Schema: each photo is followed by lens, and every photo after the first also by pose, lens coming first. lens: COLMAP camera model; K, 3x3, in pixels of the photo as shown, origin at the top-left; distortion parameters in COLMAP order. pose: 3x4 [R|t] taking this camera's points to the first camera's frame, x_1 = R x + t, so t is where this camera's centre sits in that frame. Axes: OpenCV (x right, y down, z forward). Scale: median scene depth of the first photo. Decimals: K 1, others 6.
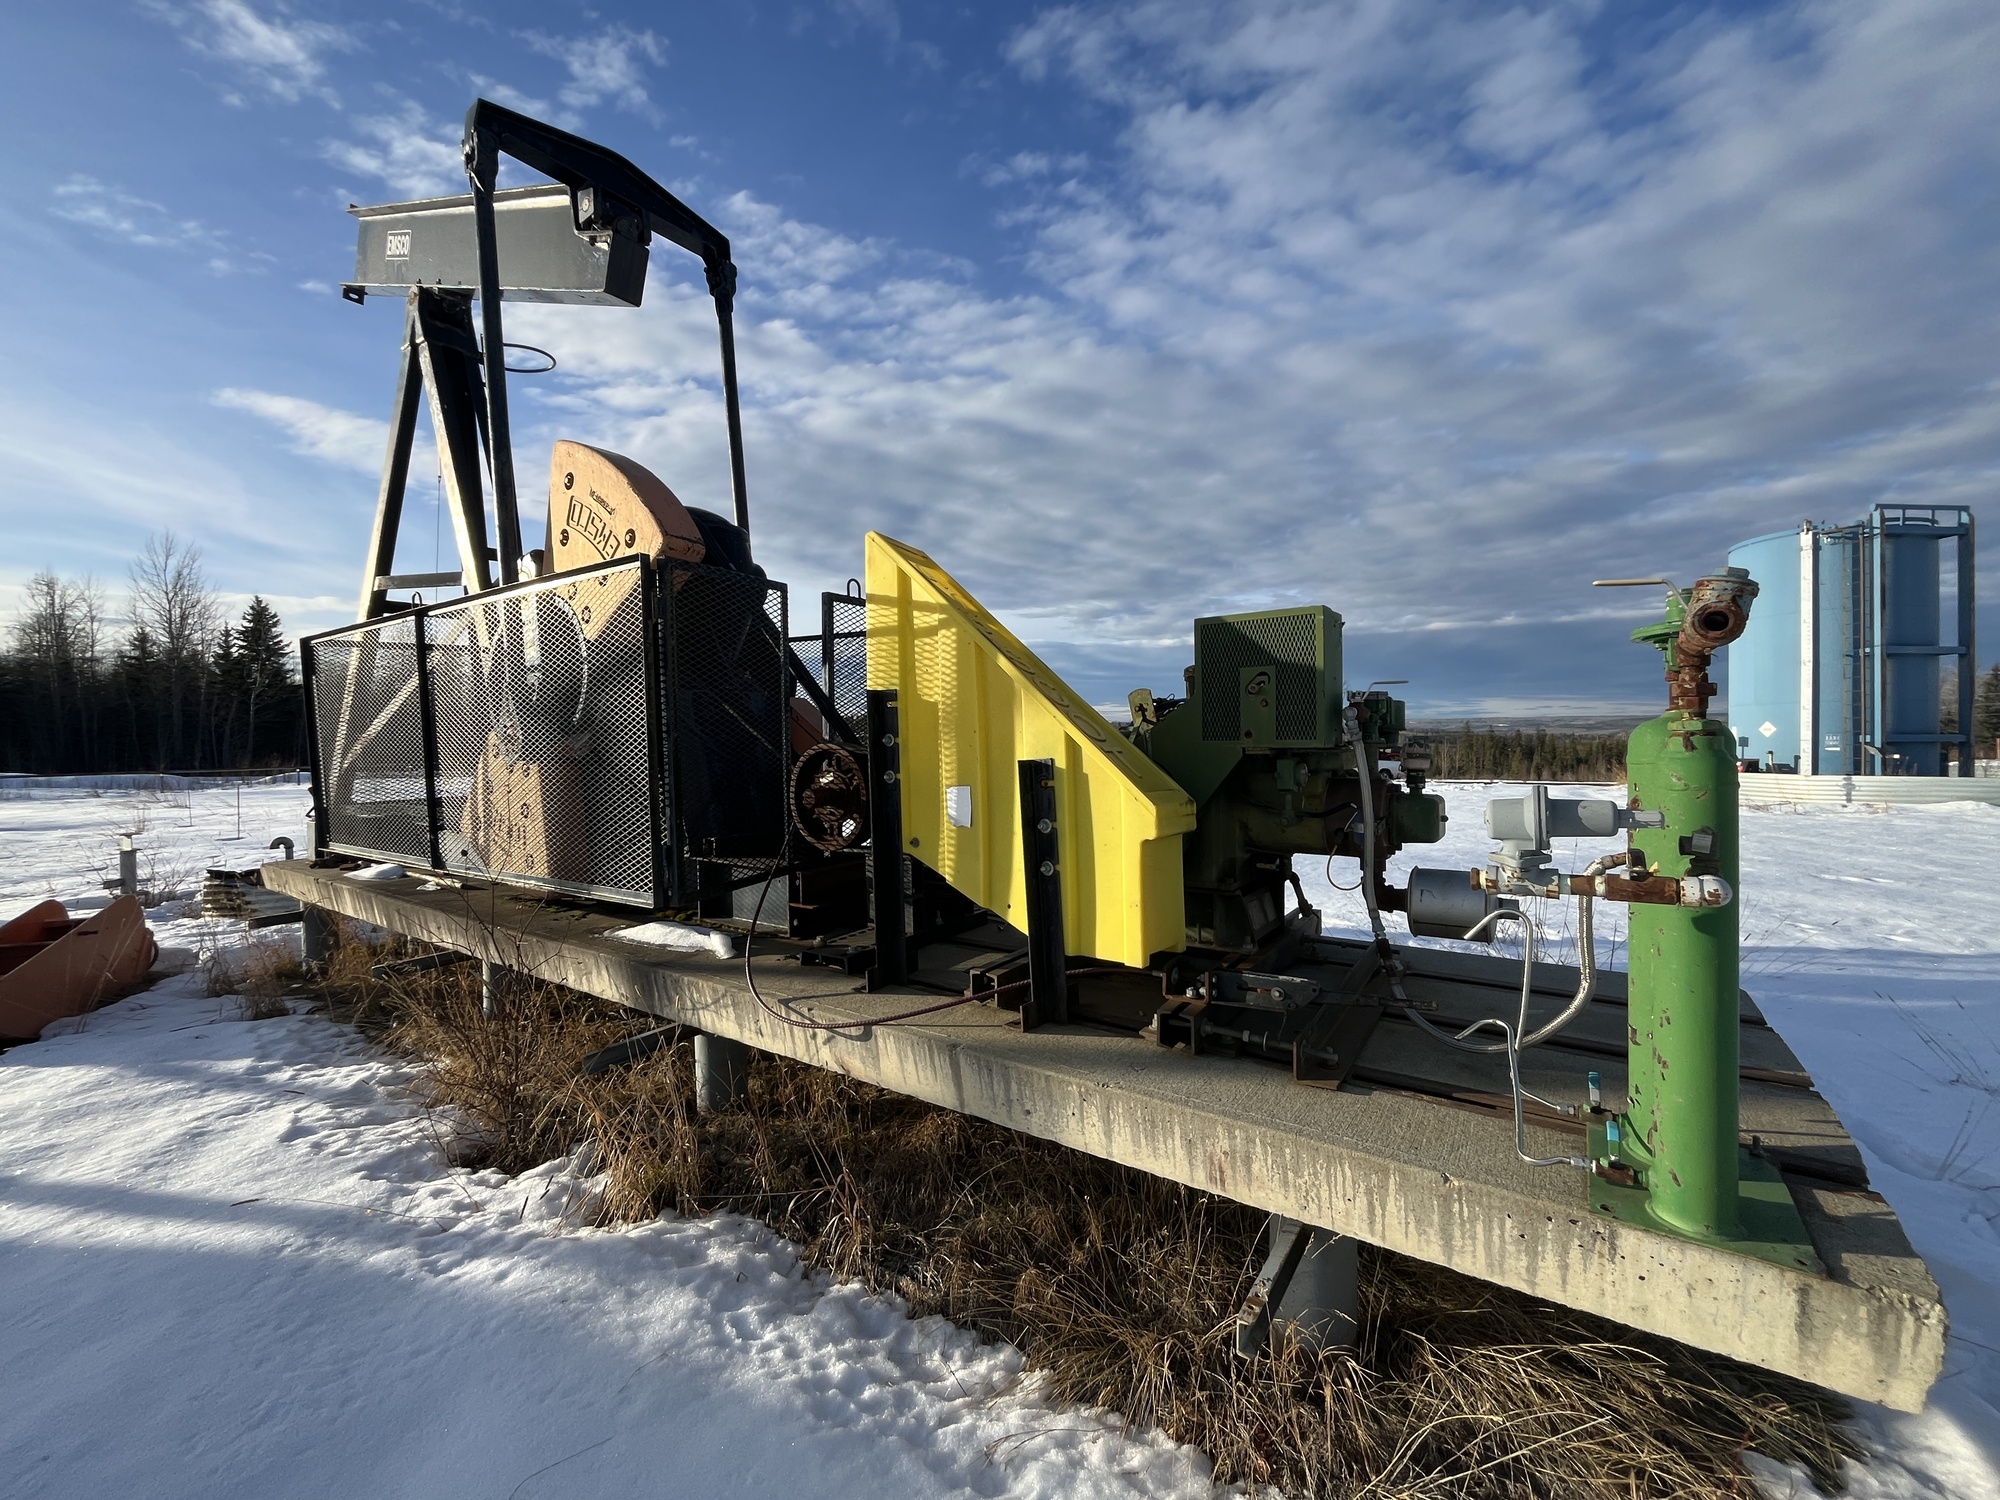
lens RADIAL K [[803.0, 0, 988.0], [0, 803.0, 739.3], [0, 0, 1]] dist [-0.006718, 0.001003]
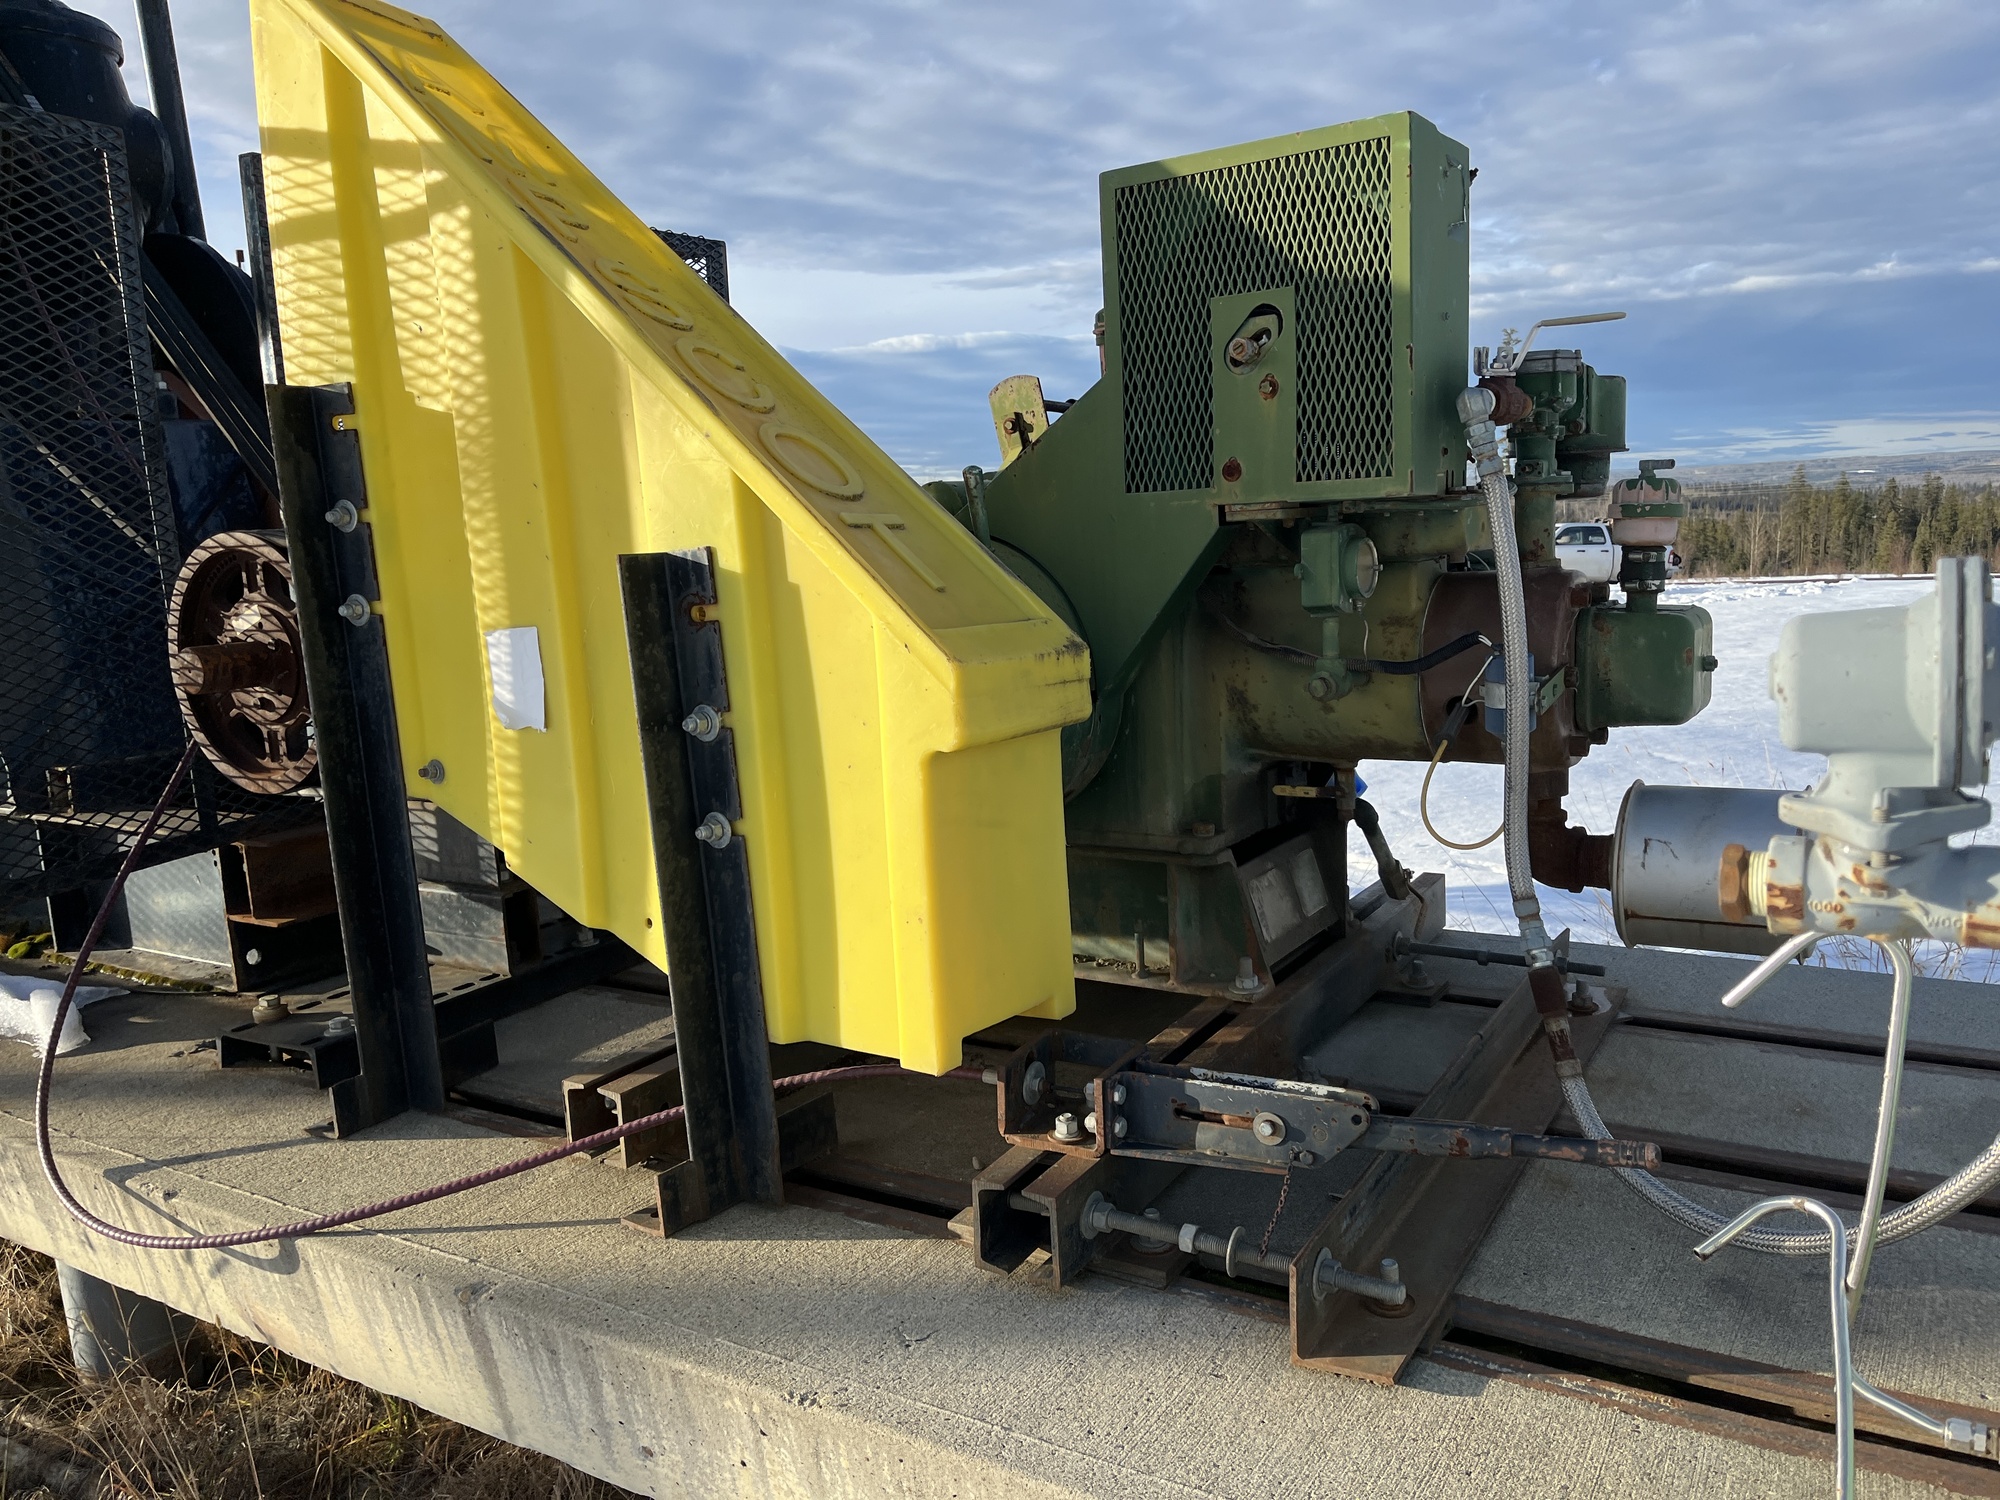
lens RADIAL K [[1509.5, 0, 1012.2], [0, 1509.5, 748.3], [0, 0, 1]] dist [0.051901, -0.073853]
pose [[0.997243, -0.041672, 0.061394, 0.158331], [0.032433, 0.988980, 0.144454, 0.017296], [-0.066737, -0.142064, 0.987605, 0.240353]]
